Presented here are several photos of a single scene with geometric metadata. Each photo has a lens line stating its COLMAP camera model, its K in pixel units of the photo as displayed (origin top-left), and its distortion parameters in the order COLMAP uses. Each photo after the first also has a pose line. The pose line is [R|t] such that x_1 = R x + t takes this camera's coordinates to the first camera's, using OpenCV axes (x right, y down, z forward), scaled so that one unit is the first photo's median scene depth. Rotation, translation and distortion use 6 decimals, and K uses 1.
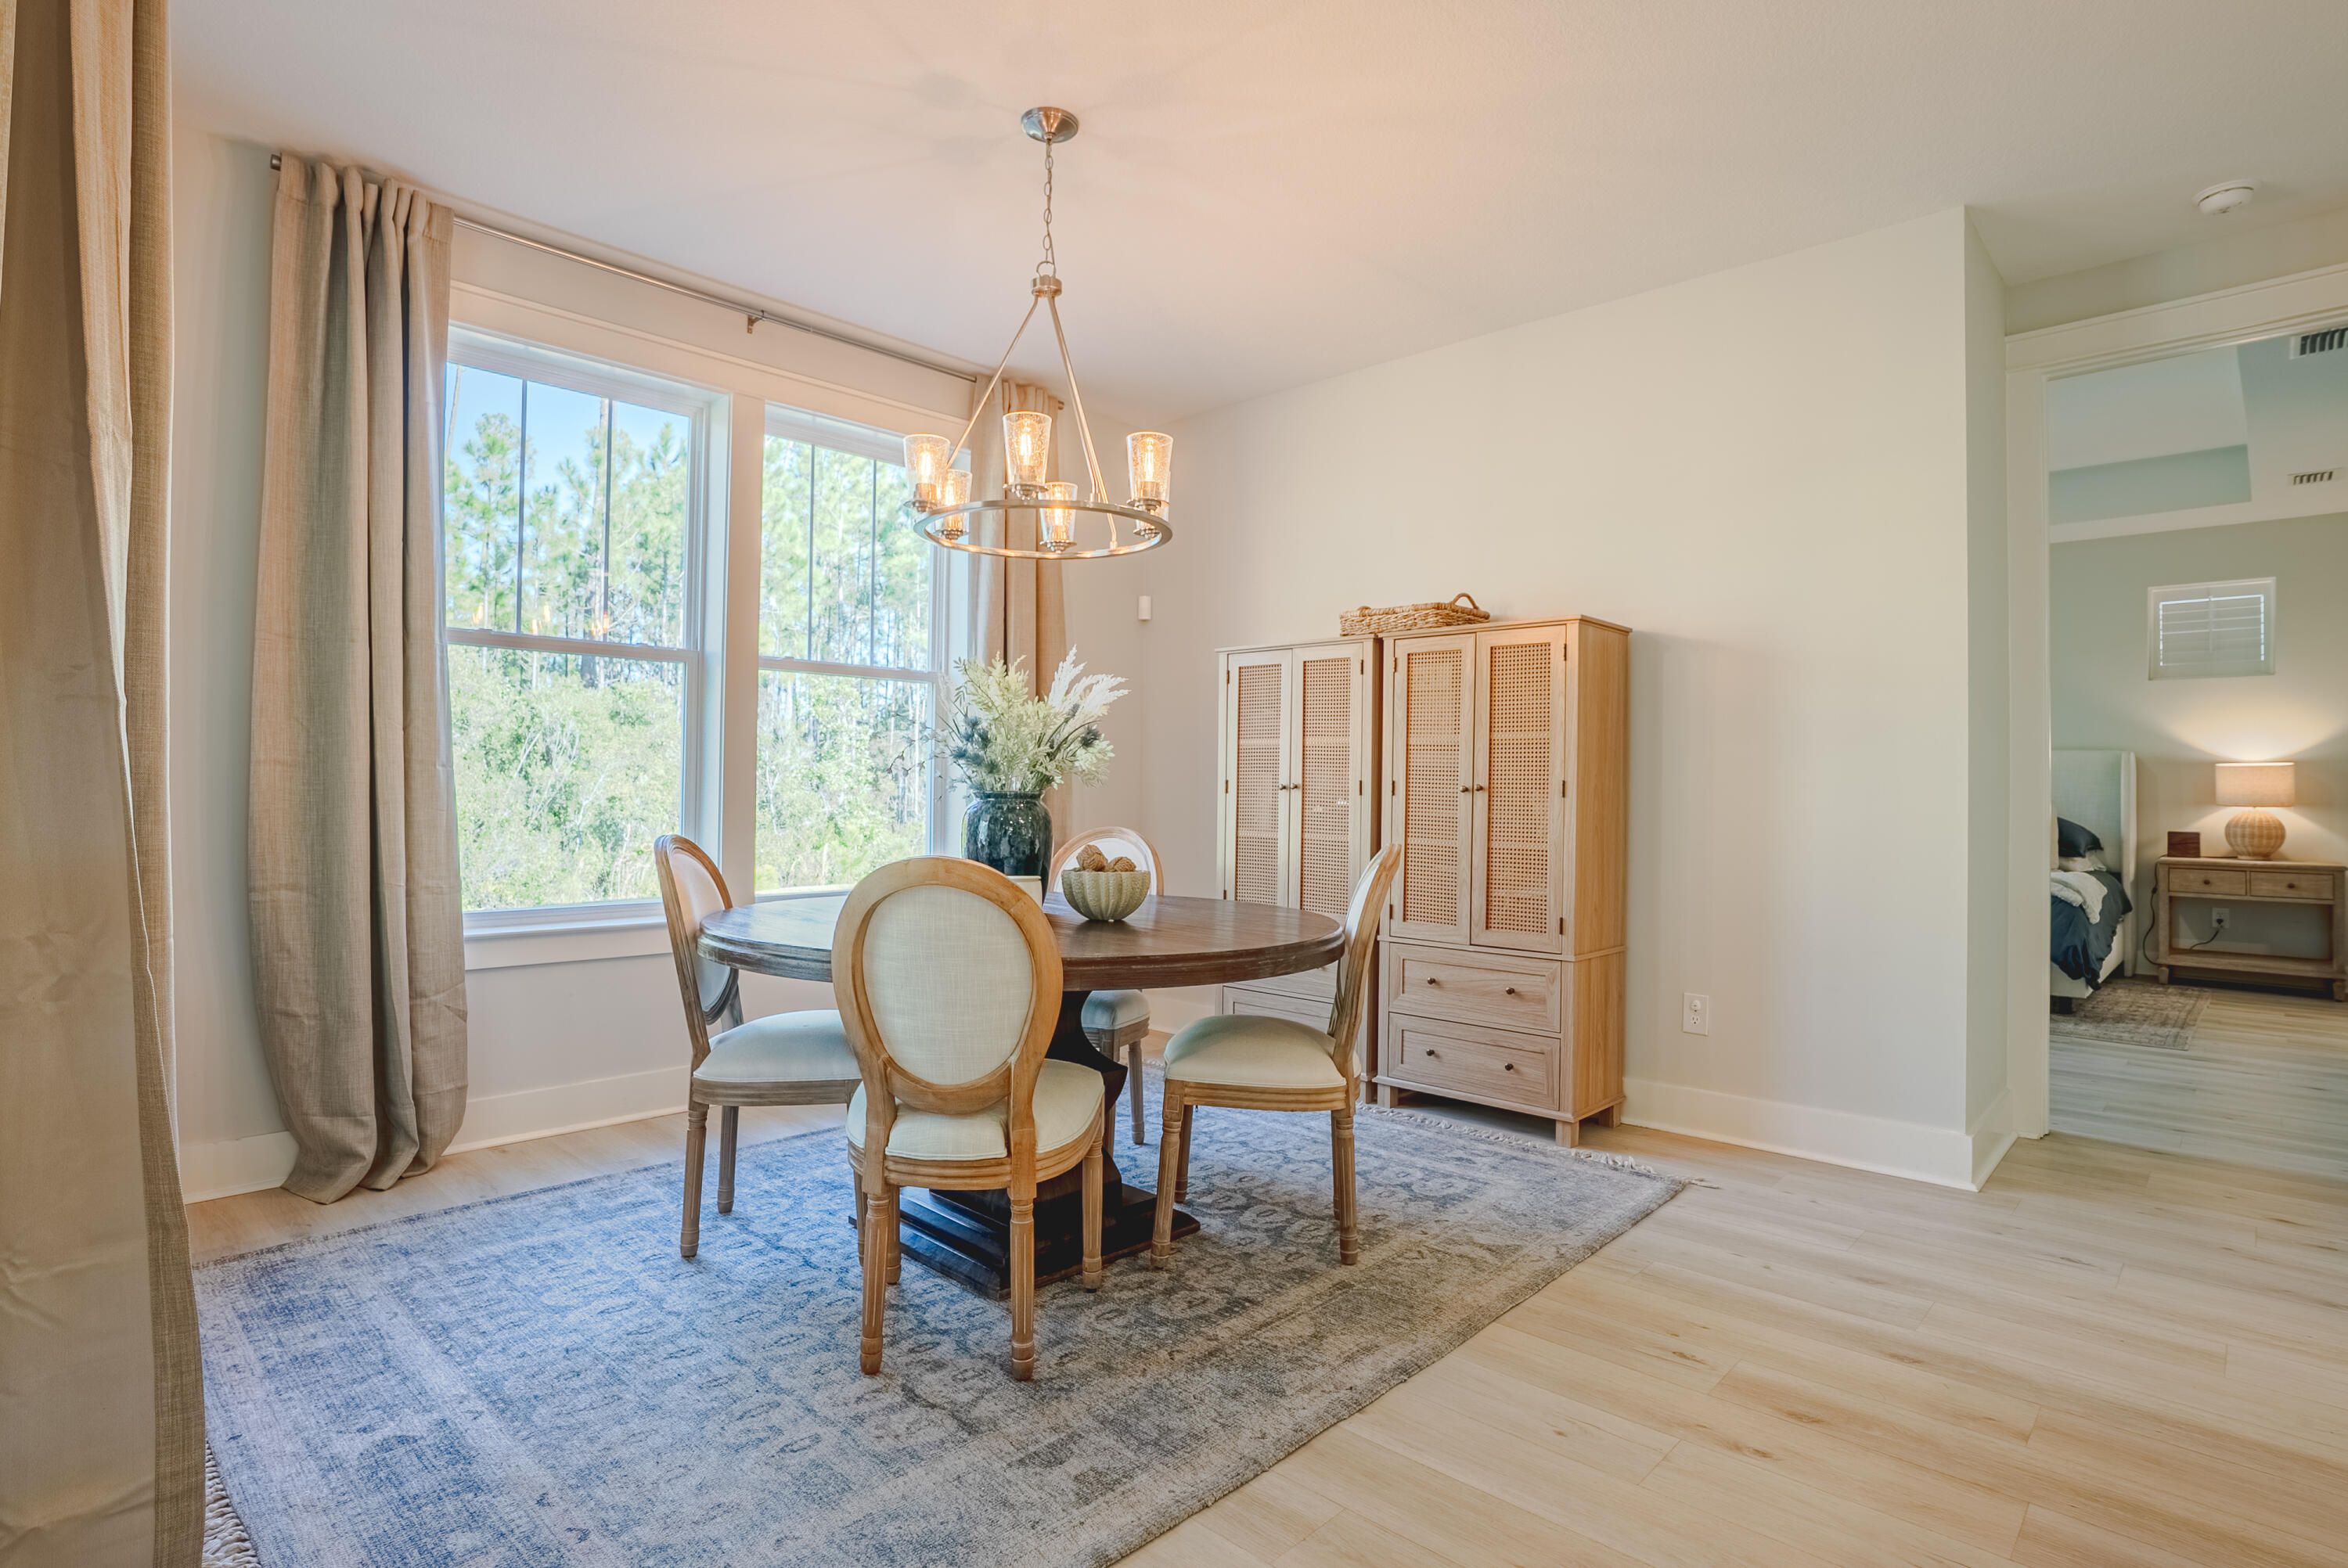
lens RADIAL K [[1159.3, 0, 1174.0], [0, 1159.3, 784.0], [0, 0, 1]] dist [-0.024030, 0.001827]
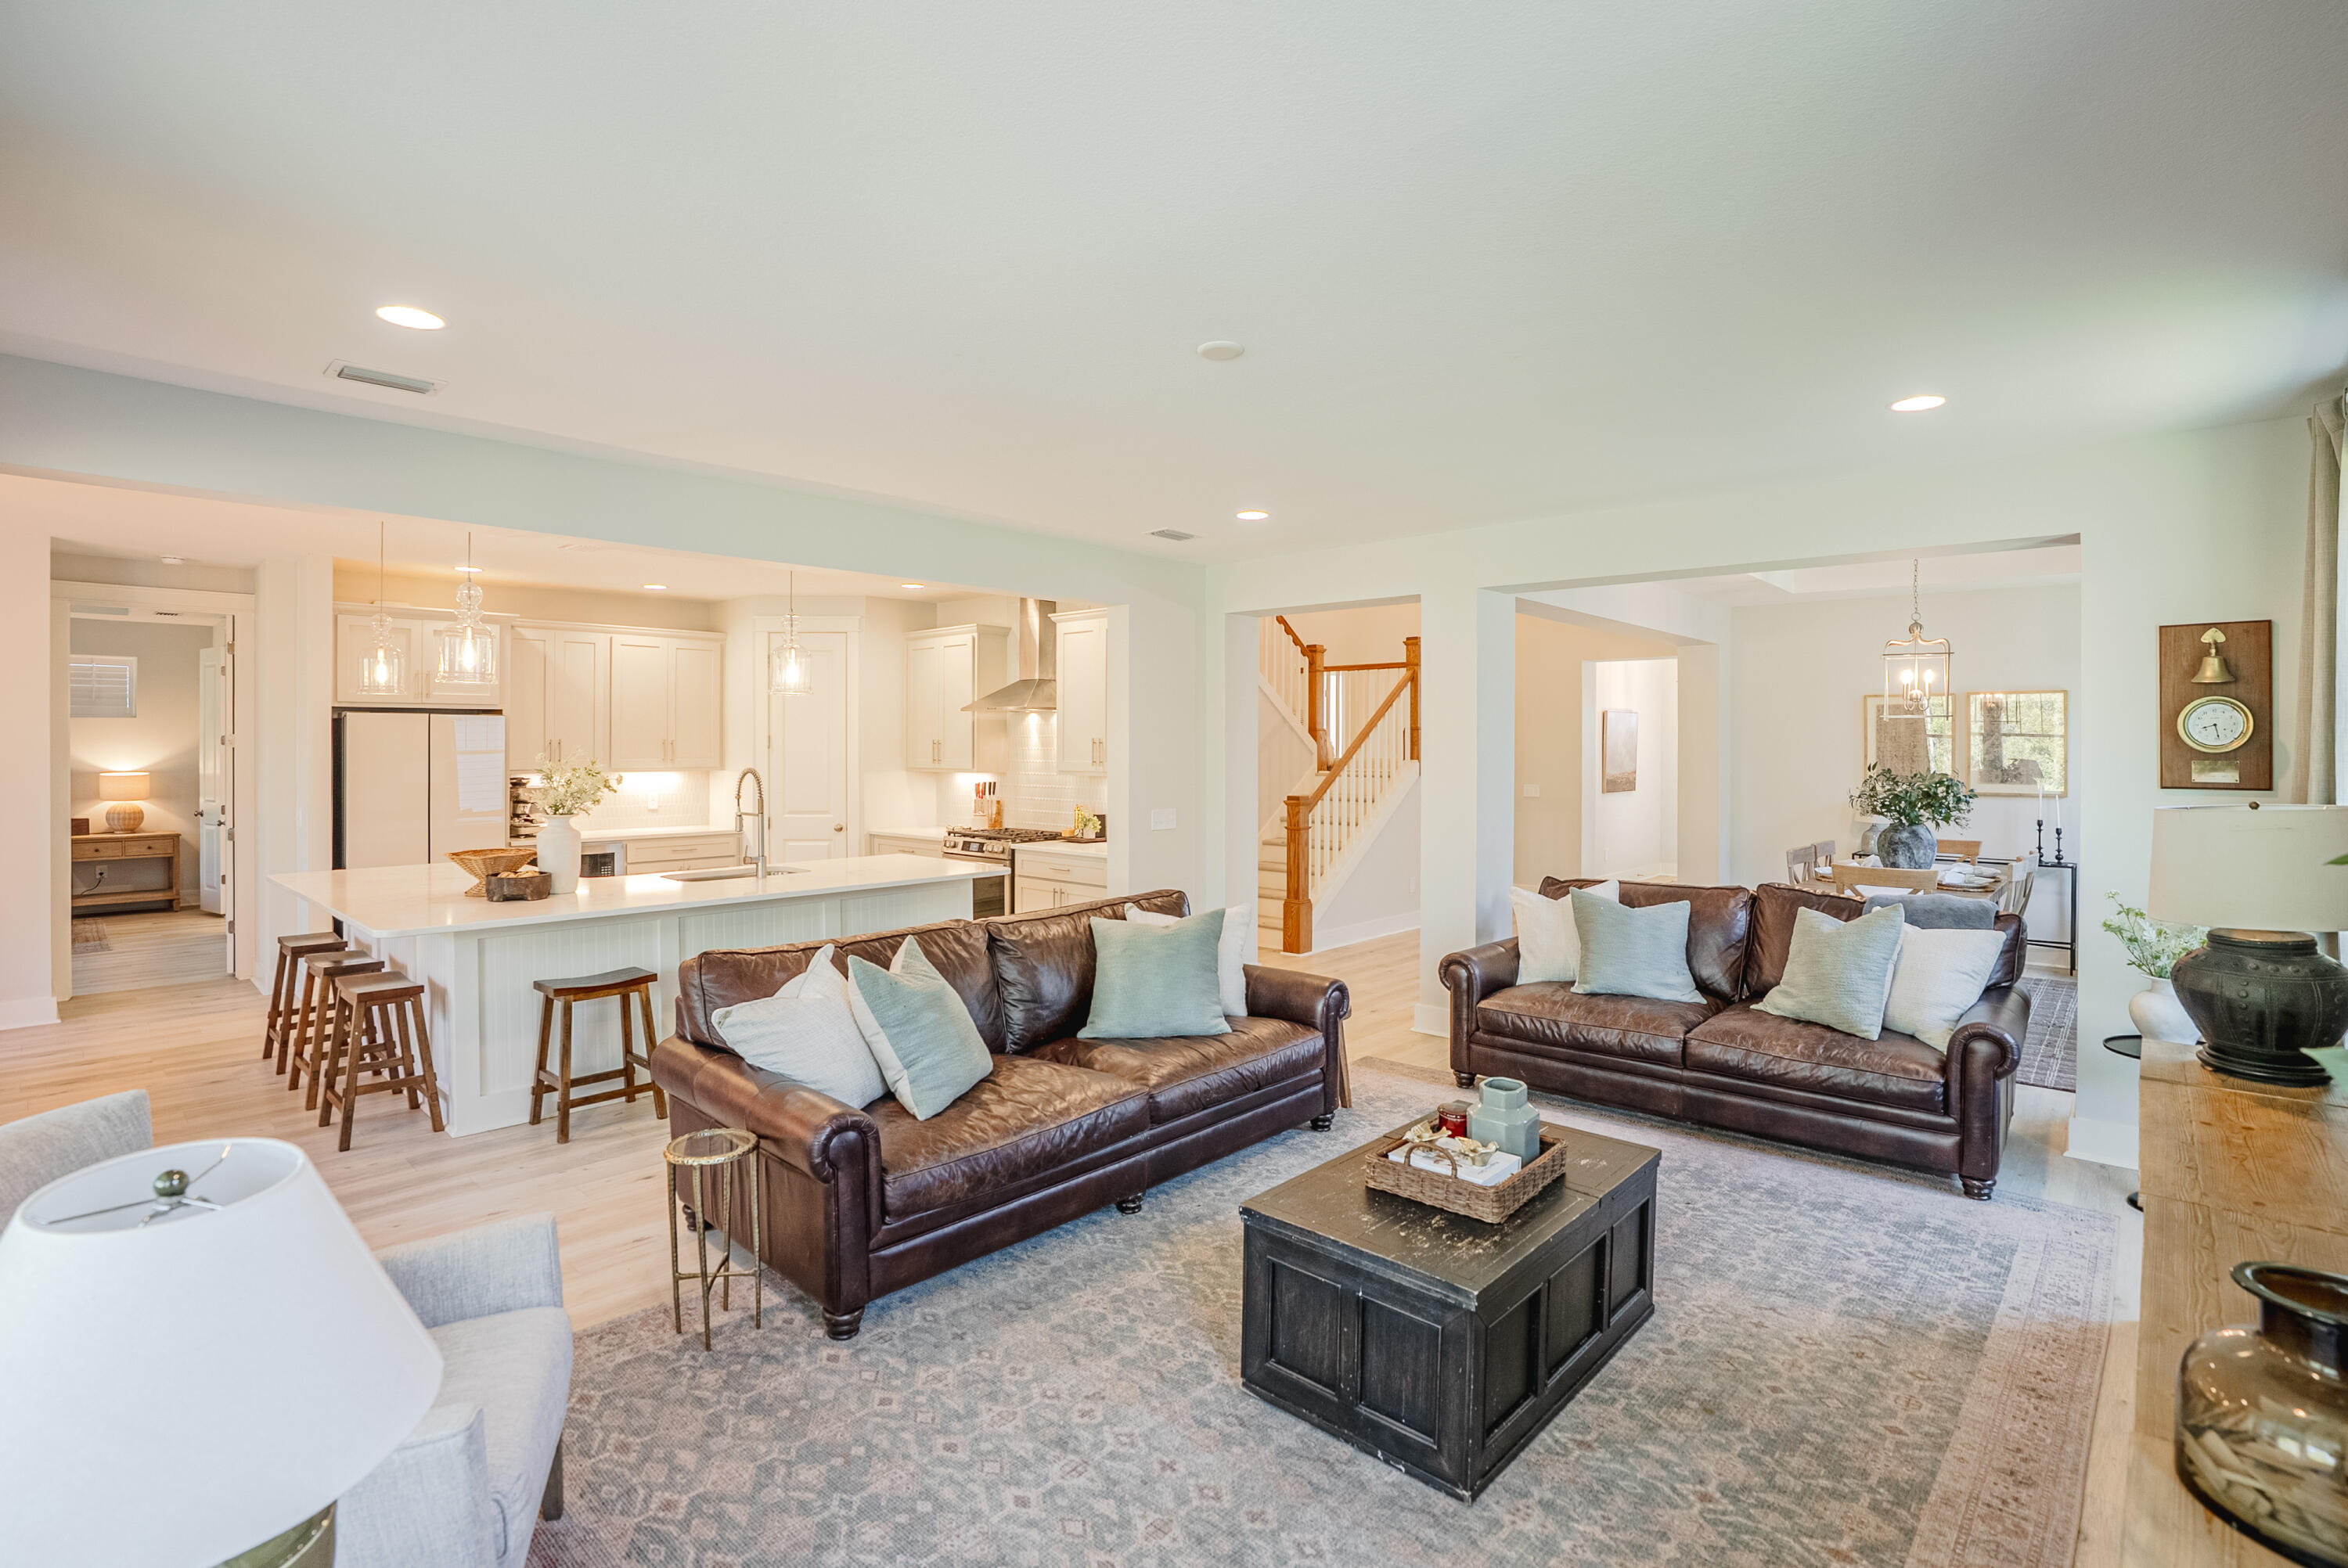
lens RADIAL K [[1093.6, 0, 1176.0], [0, 1093.6, 750.4], [0, 0, 1]] dist [-0.021693, -0.000175]
pose [[-0.023330, -0.011813, 0.999658, -0.594703], [-0.009402, 0.999889, 0.011596, -0.081860], [-0.999684, -0.009128, -0.023439, -0.449412]]
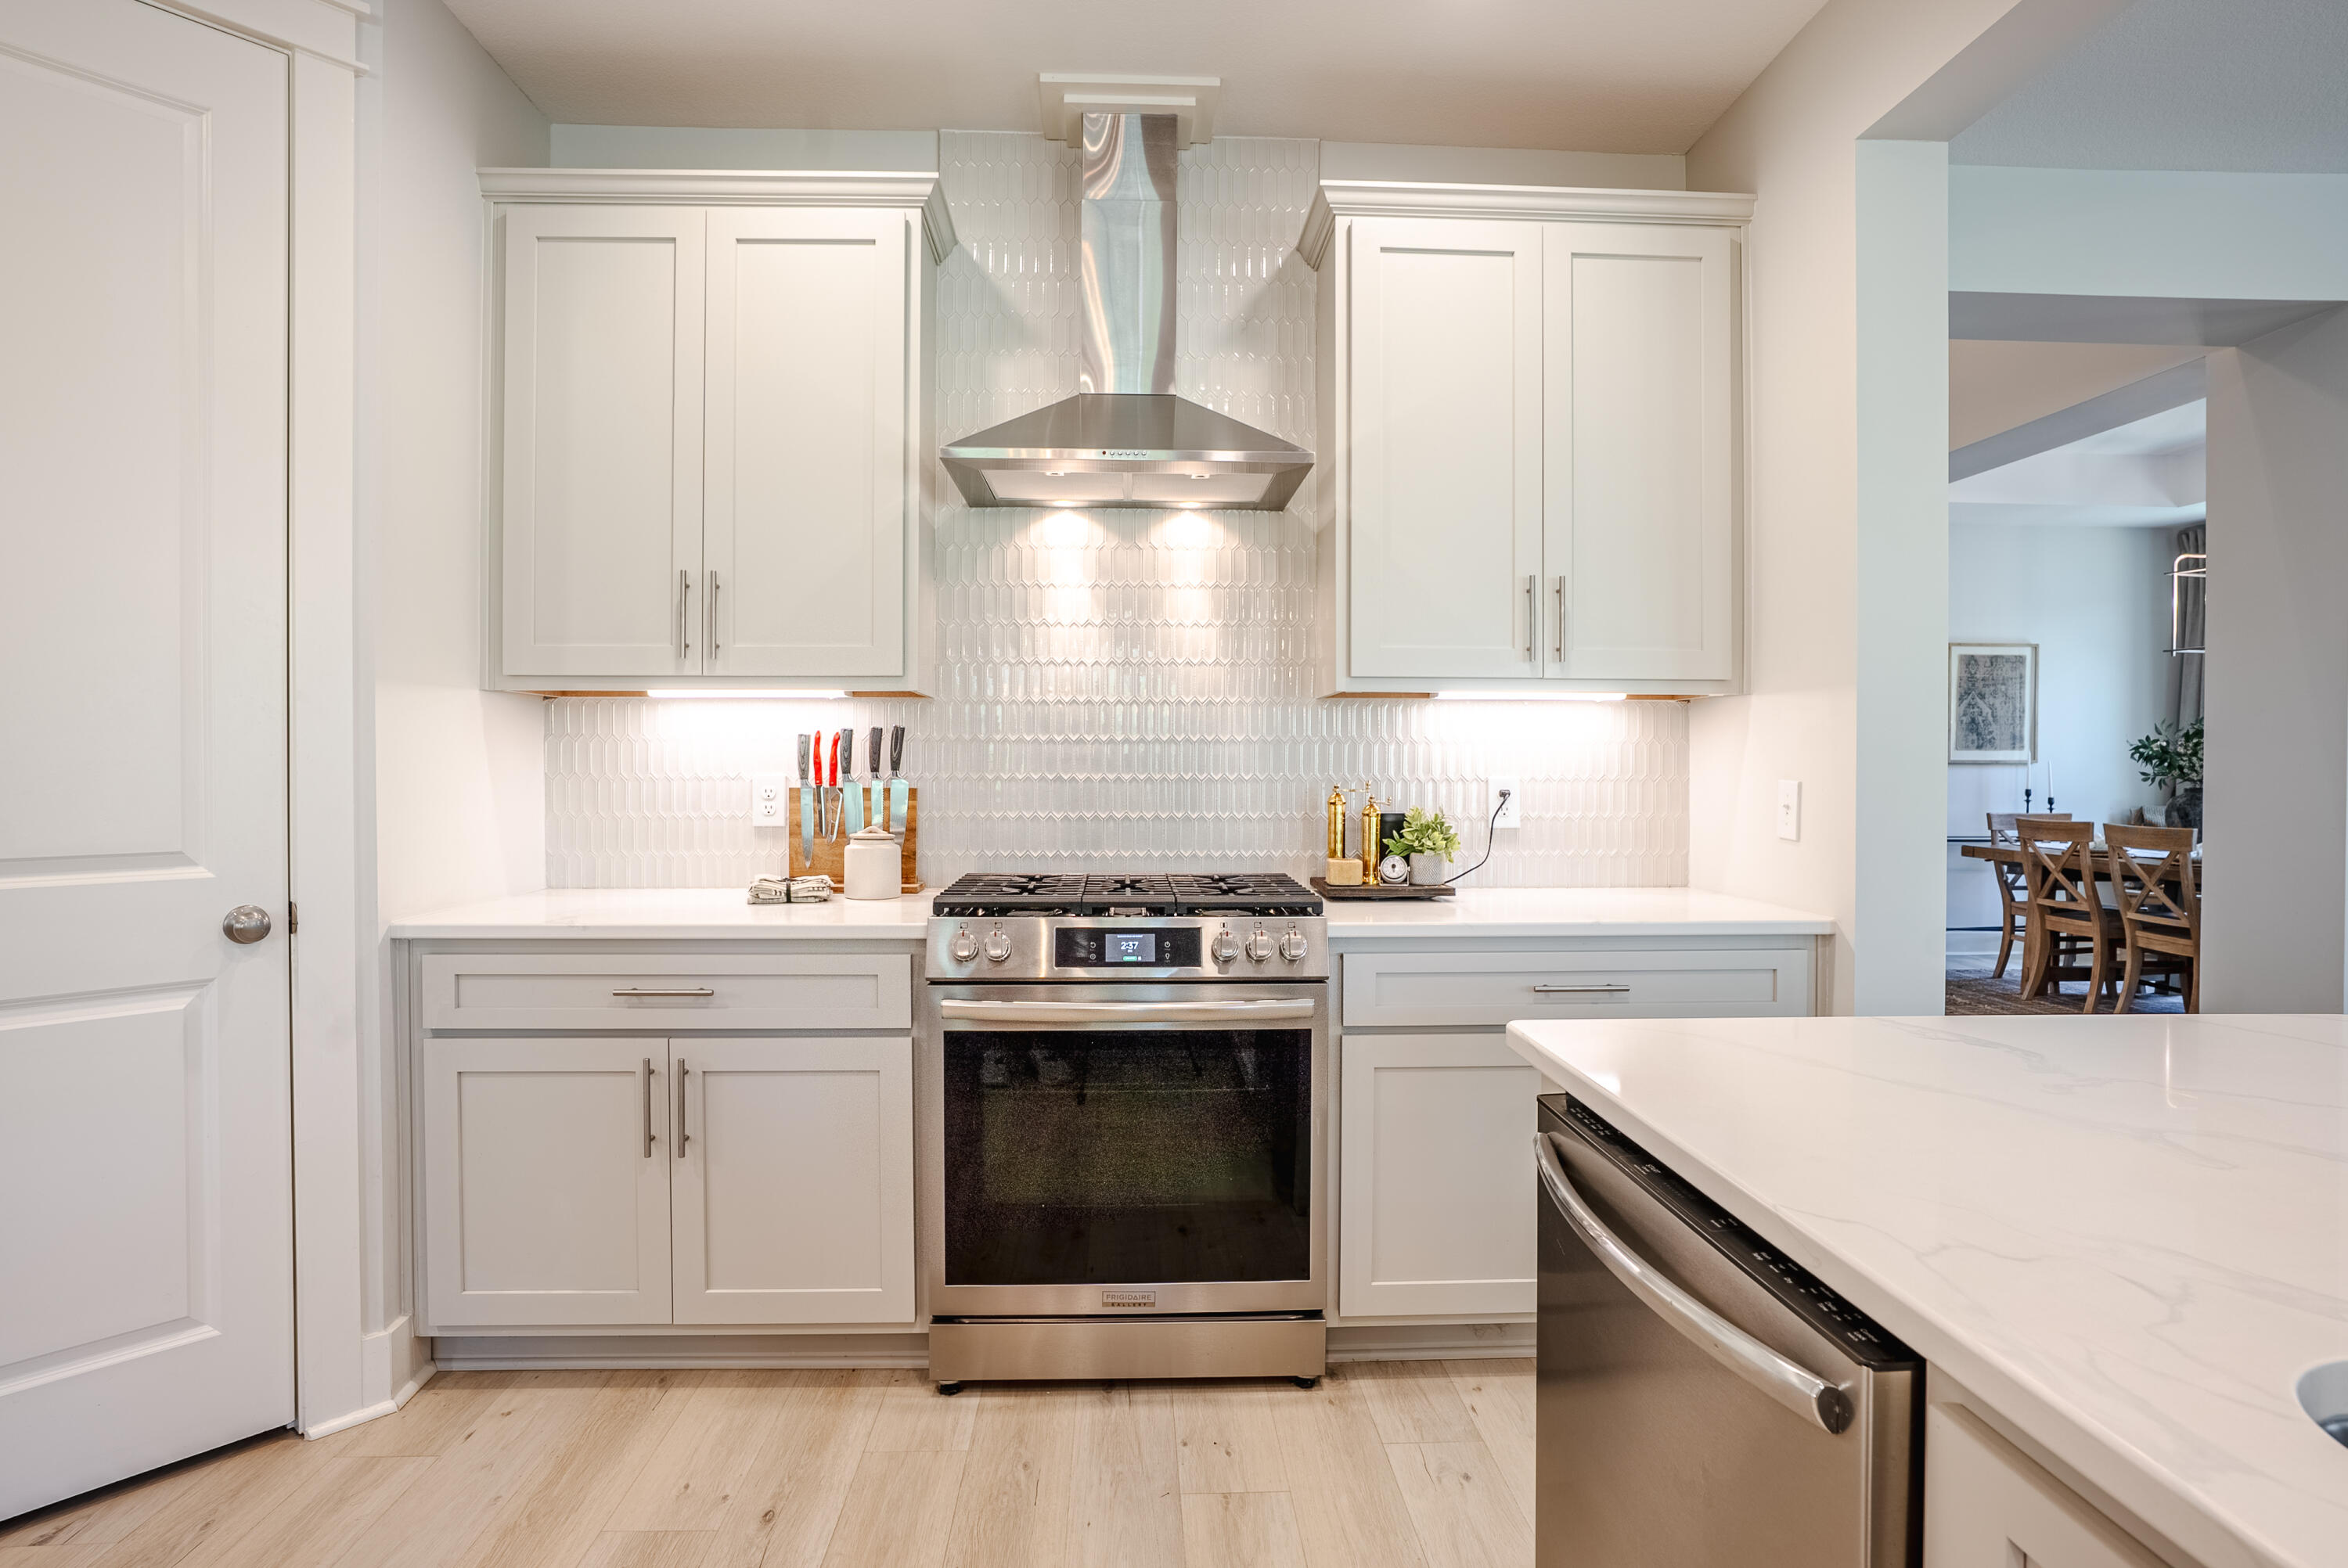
lens RADIAL K [[1236.9, 0, 1174.0], [0, 1236.9, 784.0], [0, 0, 1]] dist [-0.032901, 0.000312]
pose [[-0.723244, -0.023552, 0.690191, 0.315402], [-0.014686, 0.999717, 0.018724, -0.017783], [-0.690436, 0.003406, -0.723385, -0.017047]]
